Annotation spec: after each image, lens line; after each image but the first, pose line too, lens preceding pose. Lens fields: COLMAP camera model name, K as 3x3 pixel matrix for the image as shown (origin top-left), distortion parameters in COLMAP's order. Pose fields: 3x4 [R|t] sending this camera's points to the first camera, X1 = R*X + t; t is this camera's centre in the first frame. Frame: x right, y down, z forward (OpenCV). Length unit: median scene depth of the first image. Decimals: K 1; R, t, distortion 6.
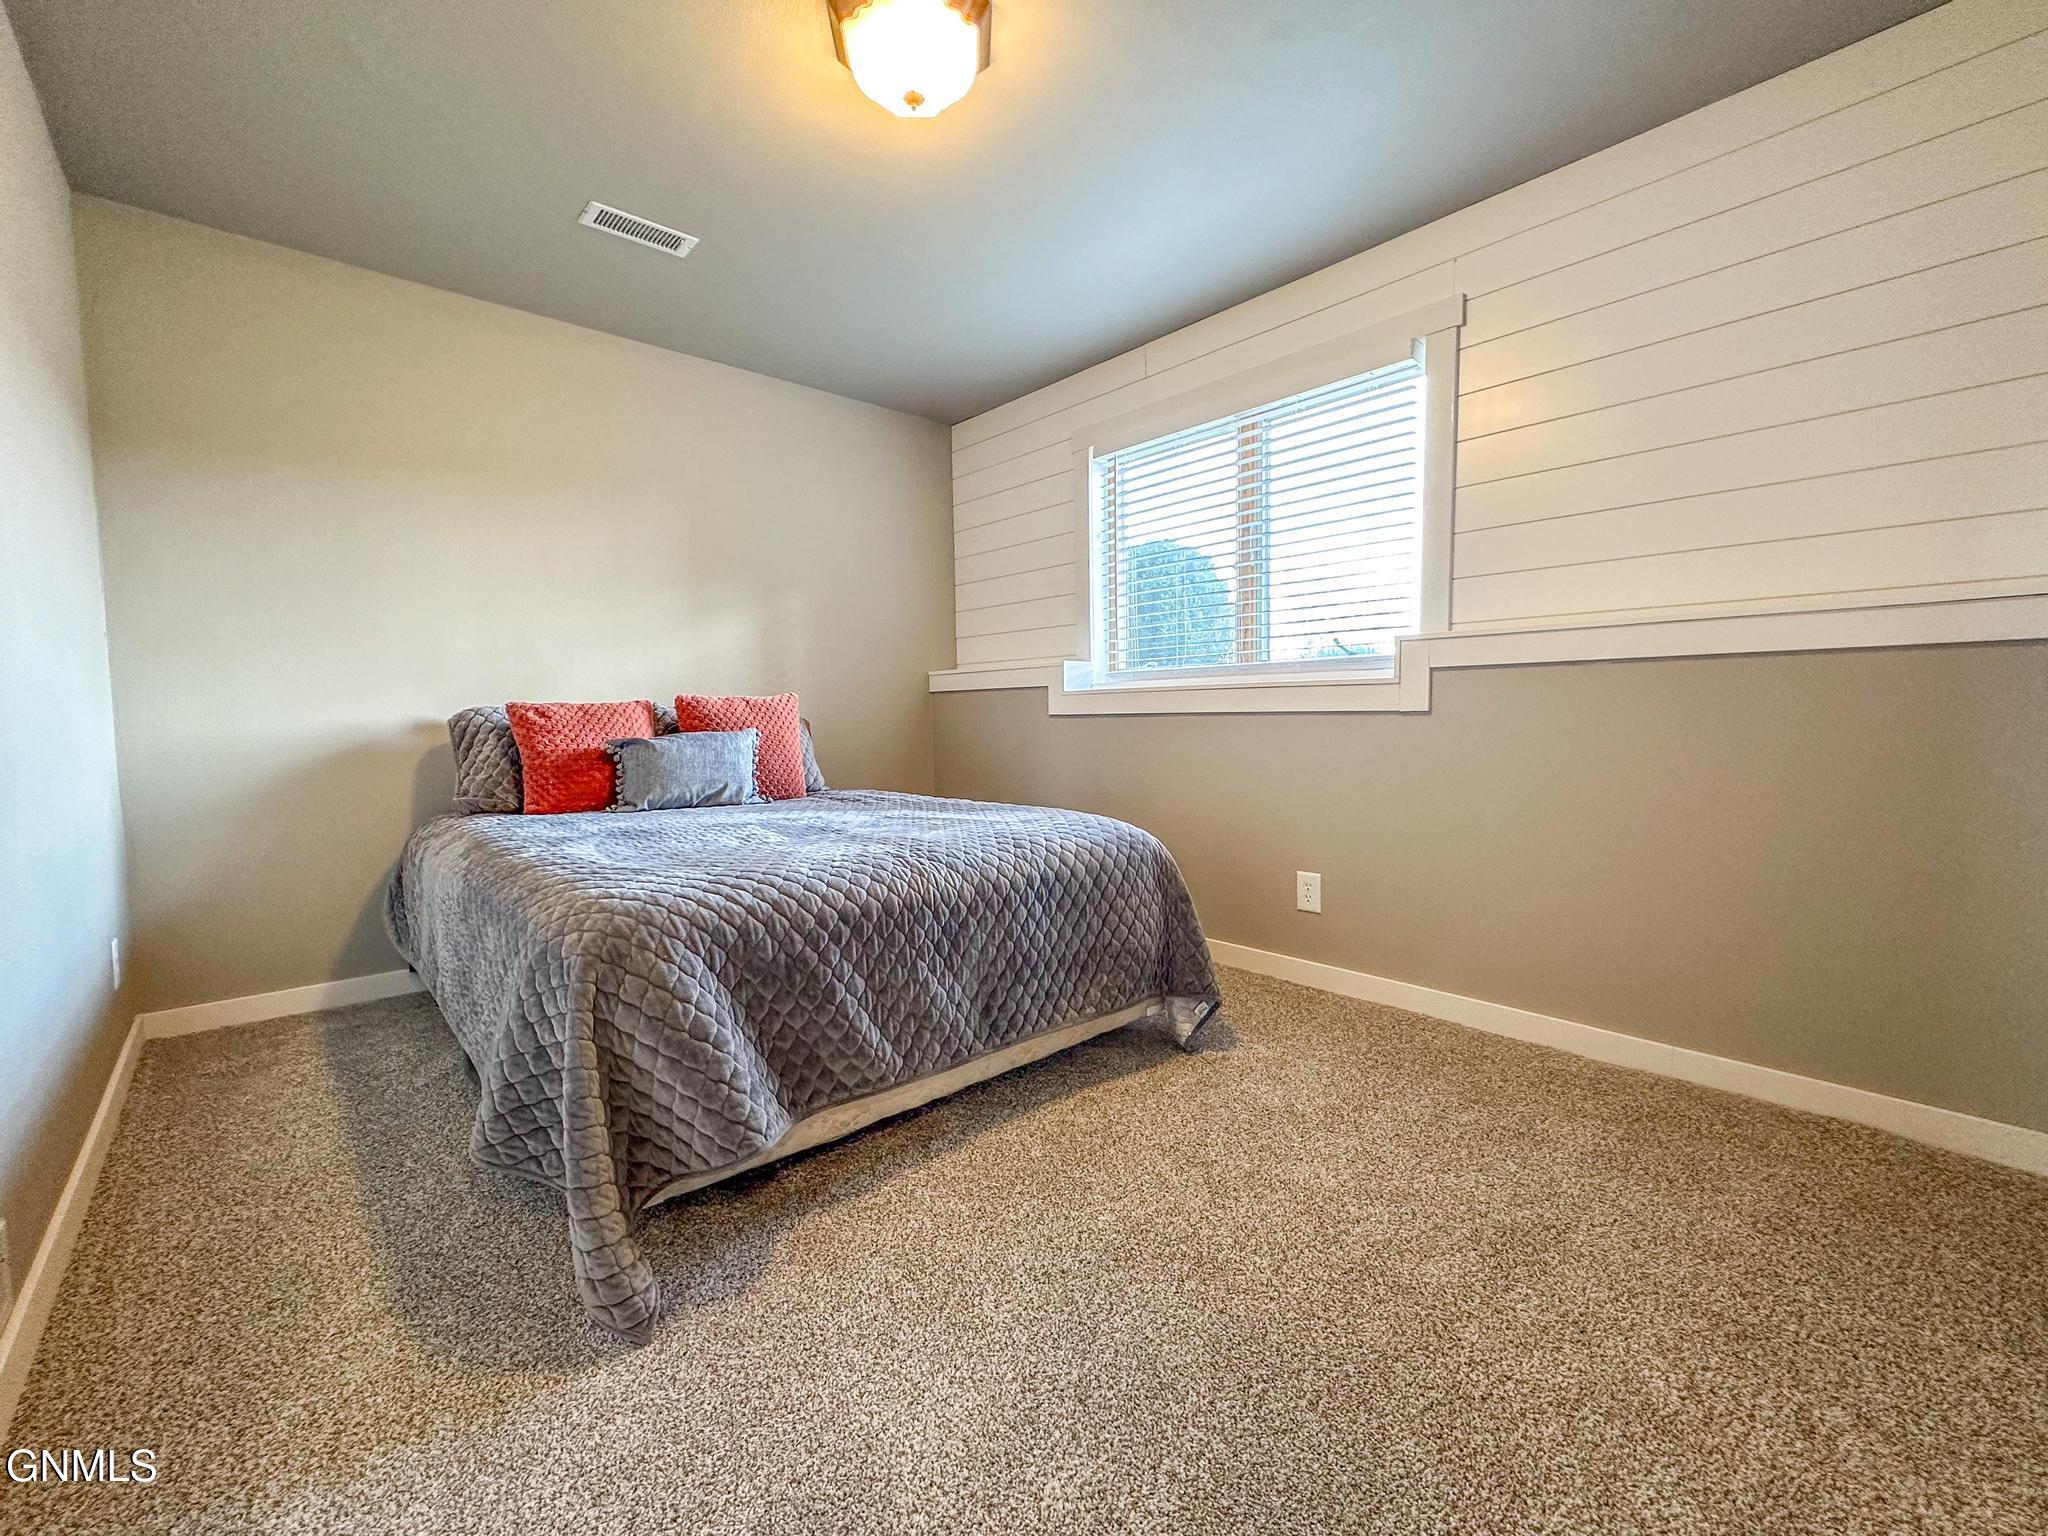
lens RADIAL K [[839.4, 0, 1024.0], [0, 839.4, 768.0], [0, 0, 1]] dist [-0.000039, -0.000019]
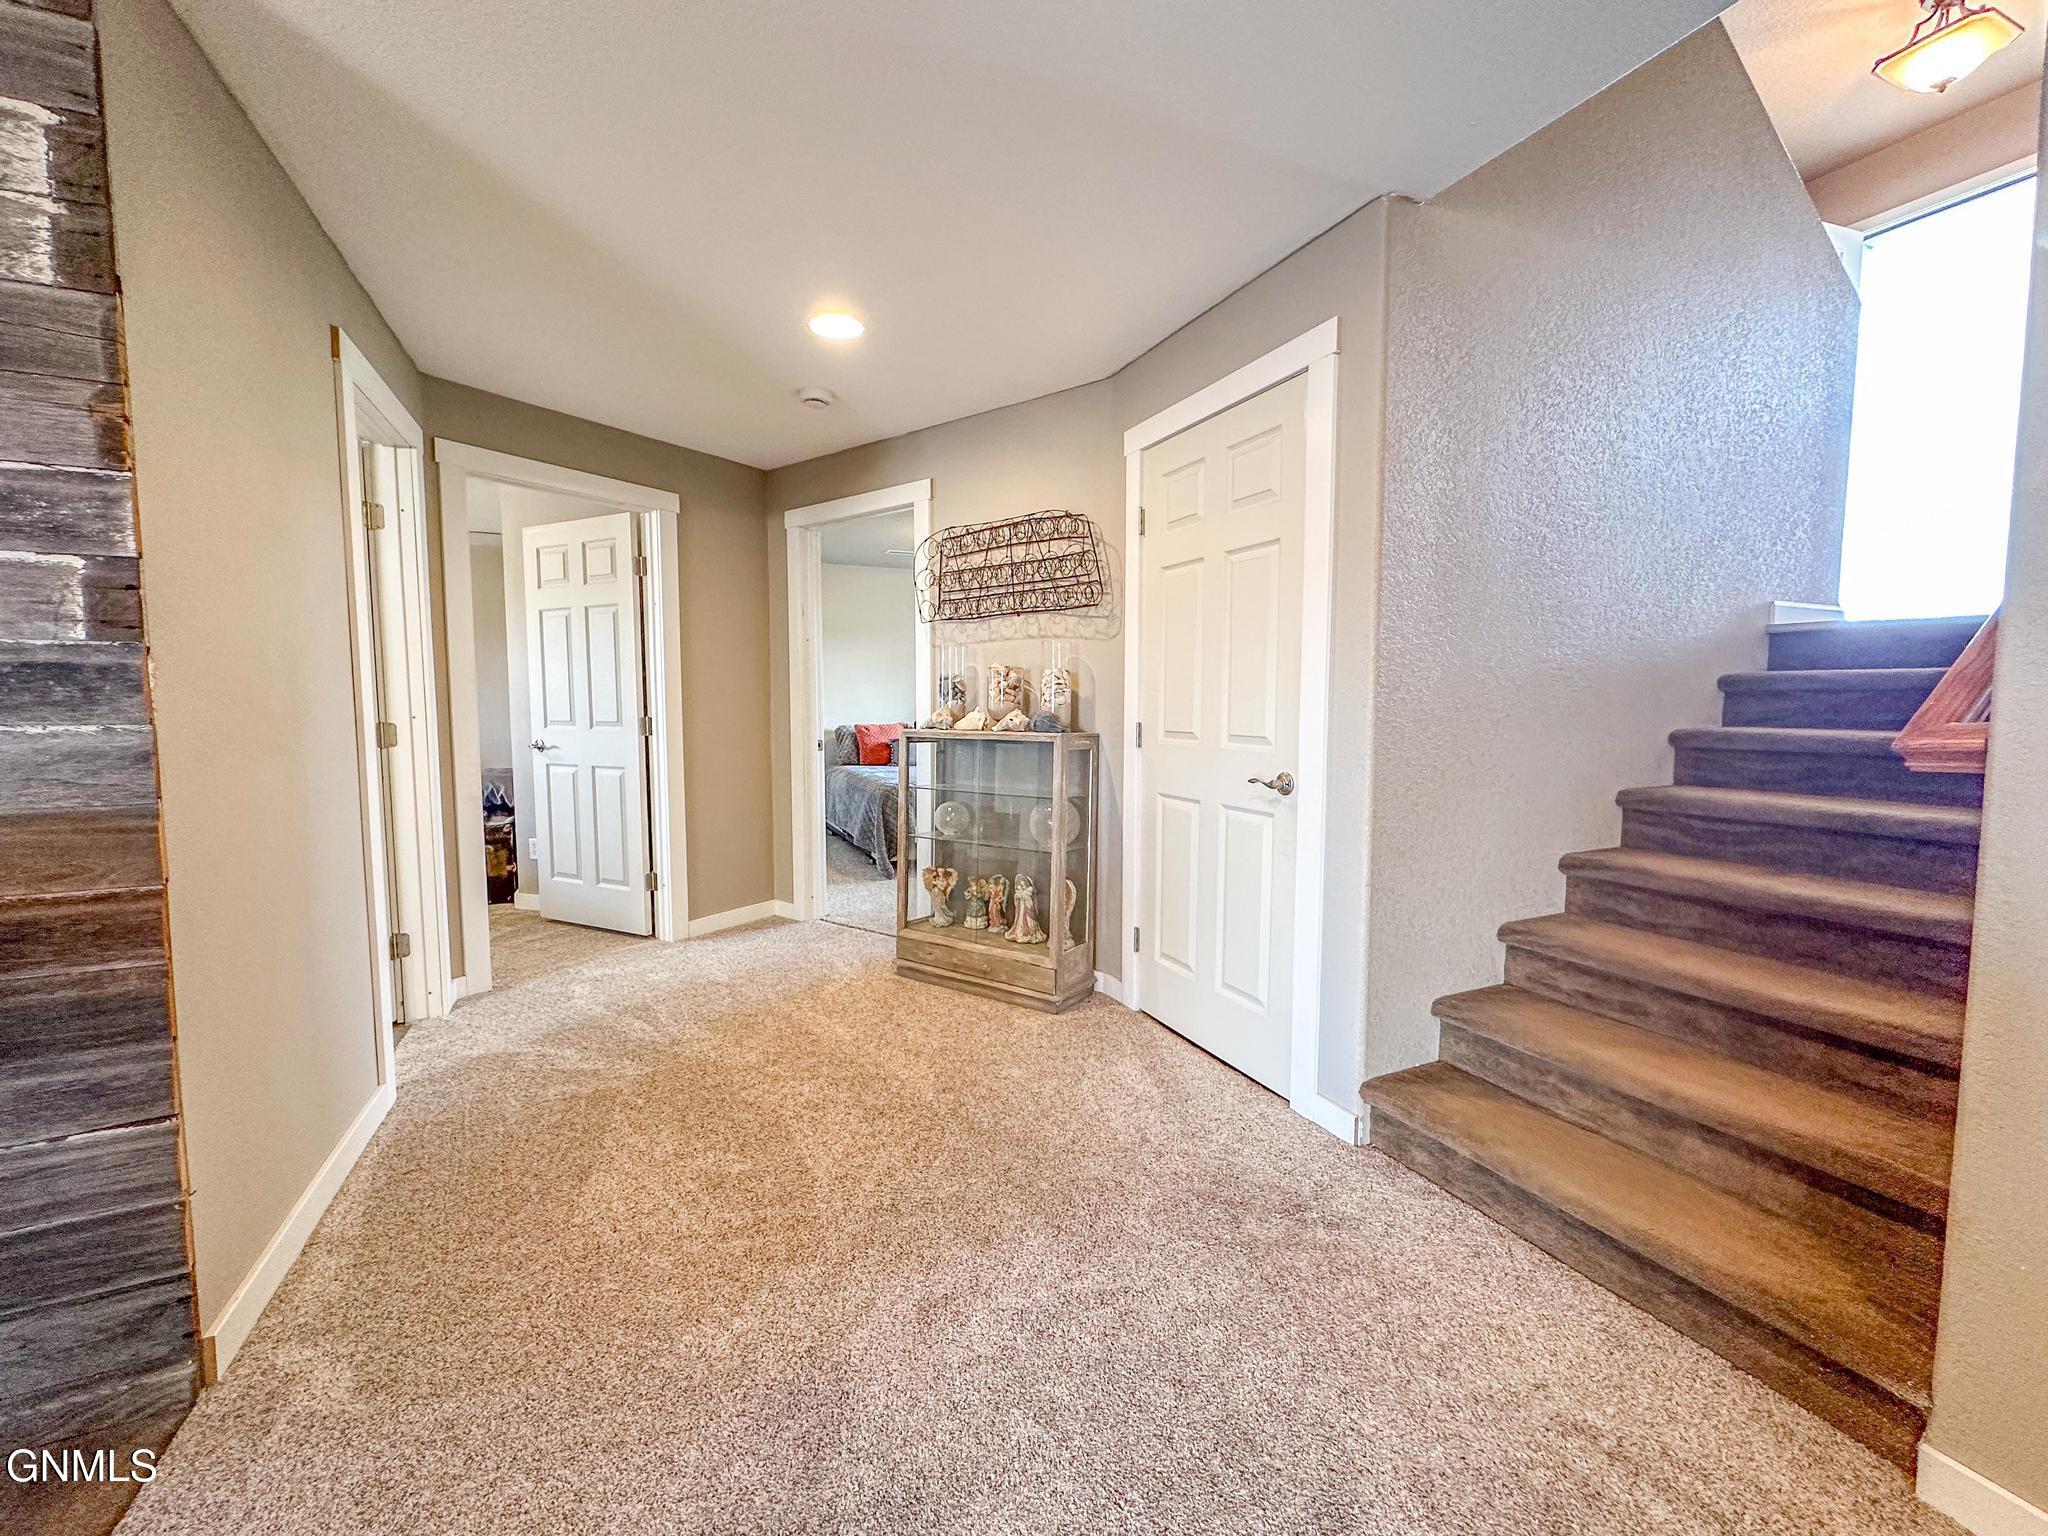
lens RADIAL K [[835.3, 0, 1024.4], [0, 835.3, 758.7], [0, 0, 1]] dist [-0.001361, -0.000004]
pose [[0.952414, 0.027956, -0.303522, 0.752966], [-0.026062, 0.999607, 0.010291, -0.010385], [0.303691, -0.001891, 0.952769, -1.457034]]
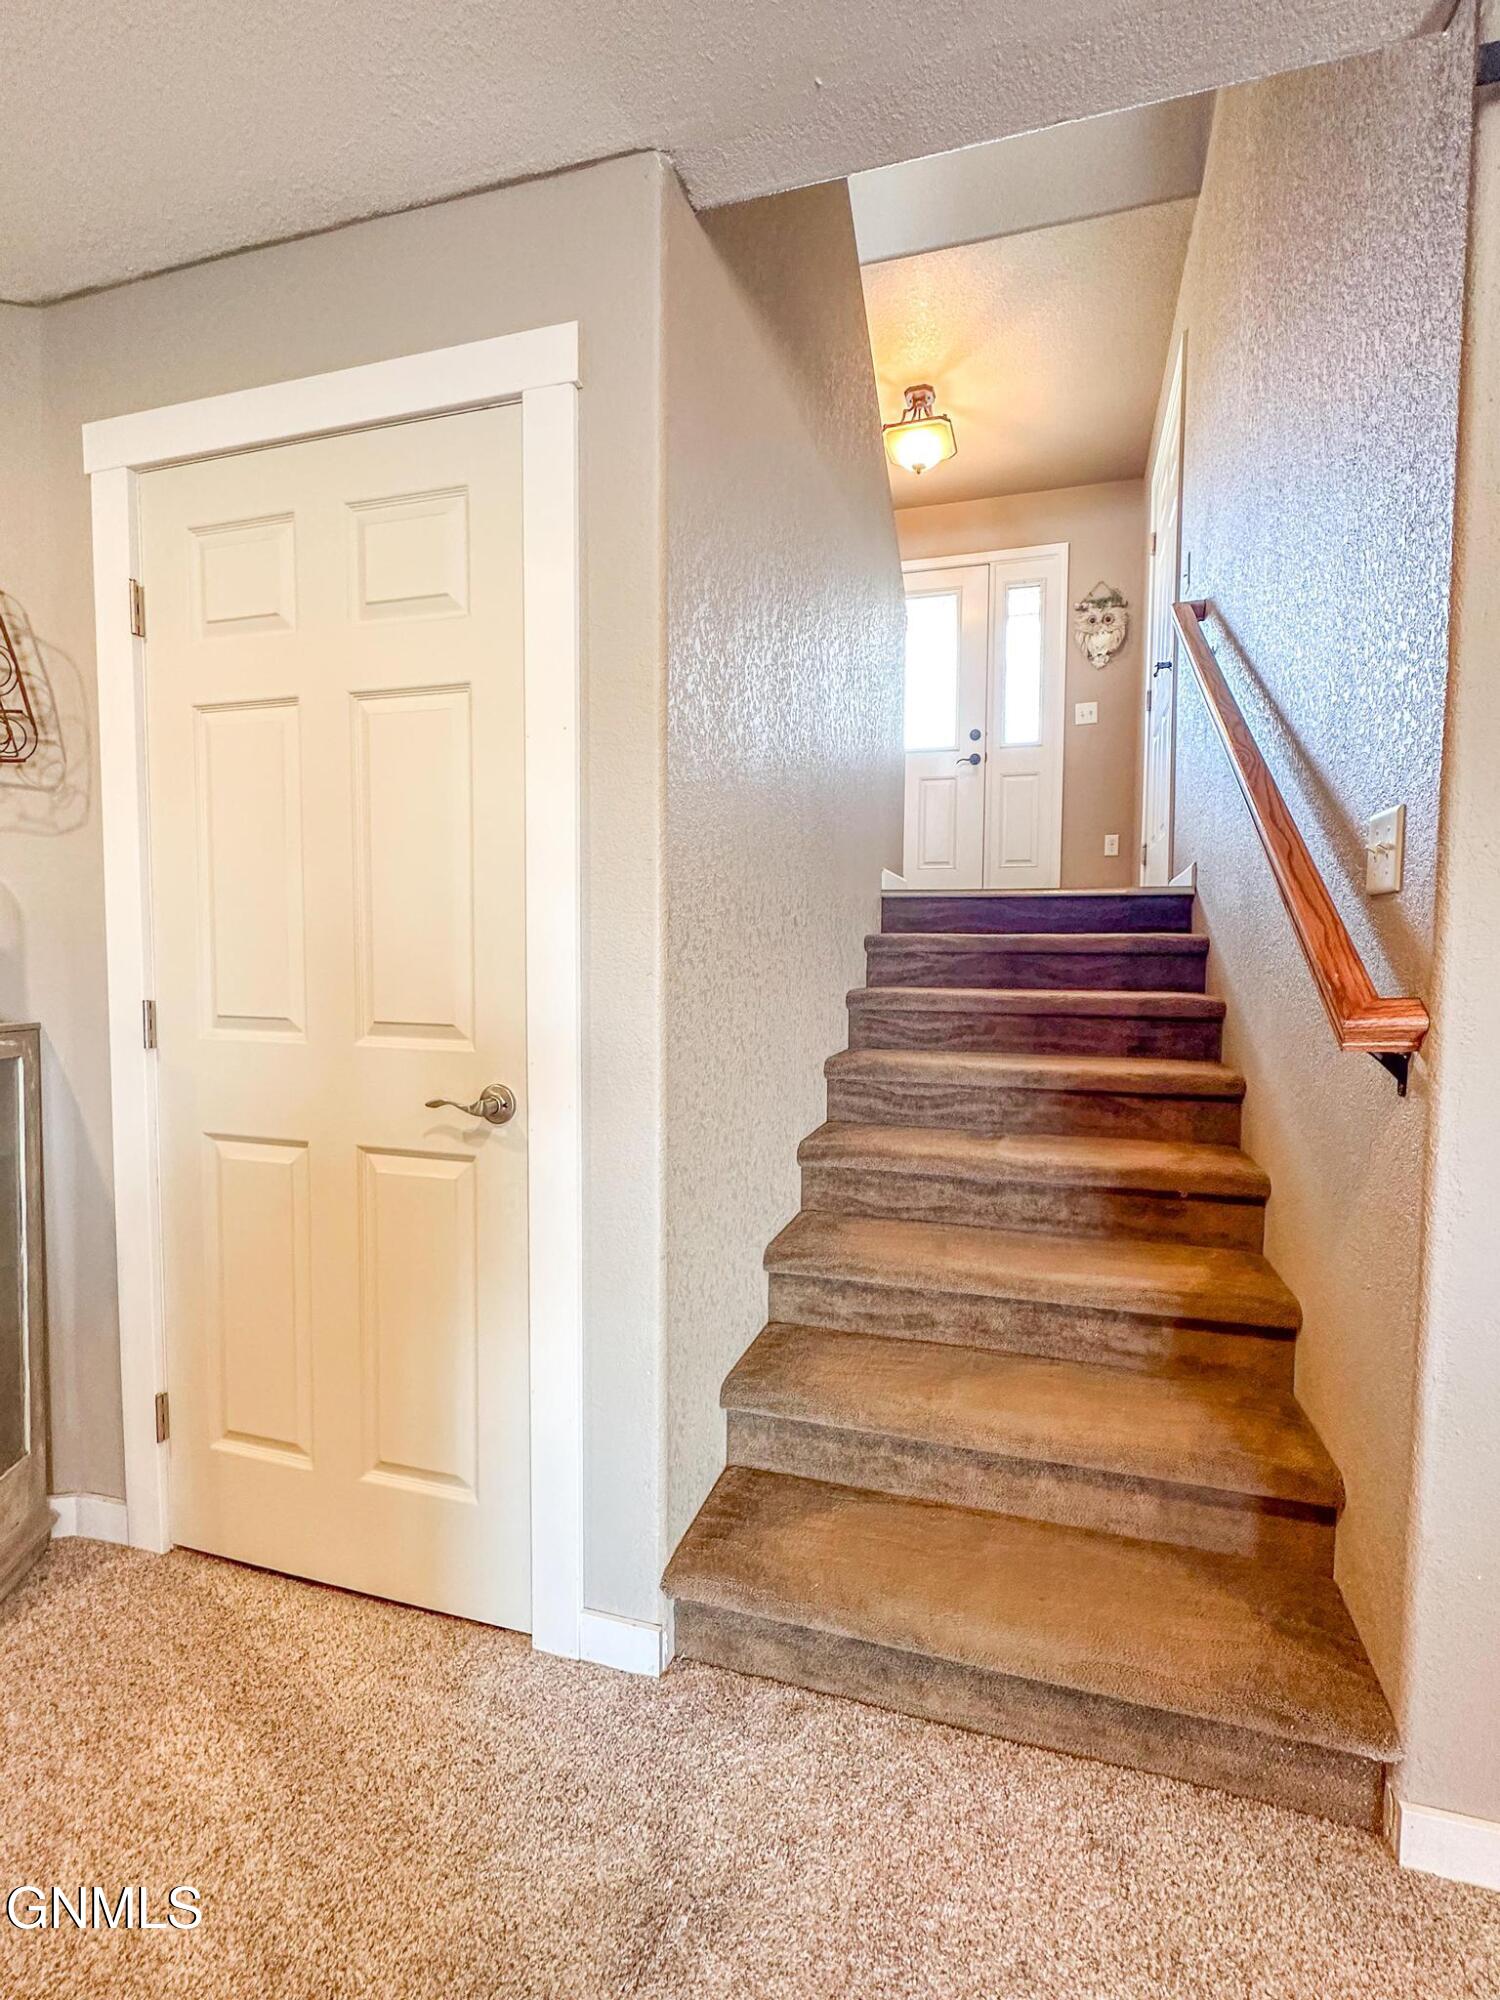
lens RADIAL K [[840.7, 0, 809.4], [0, 840.7, 999.4], [0, 0, 1]] dist [-0.000884, -0.000123]
pose [[0.846499, -0.013703, 0.532214, 0.627540], [0.019355, 0.999800, -0.005043, -0.042605], [-0.532038, 0.014570, 0.846595, -1.052614]]
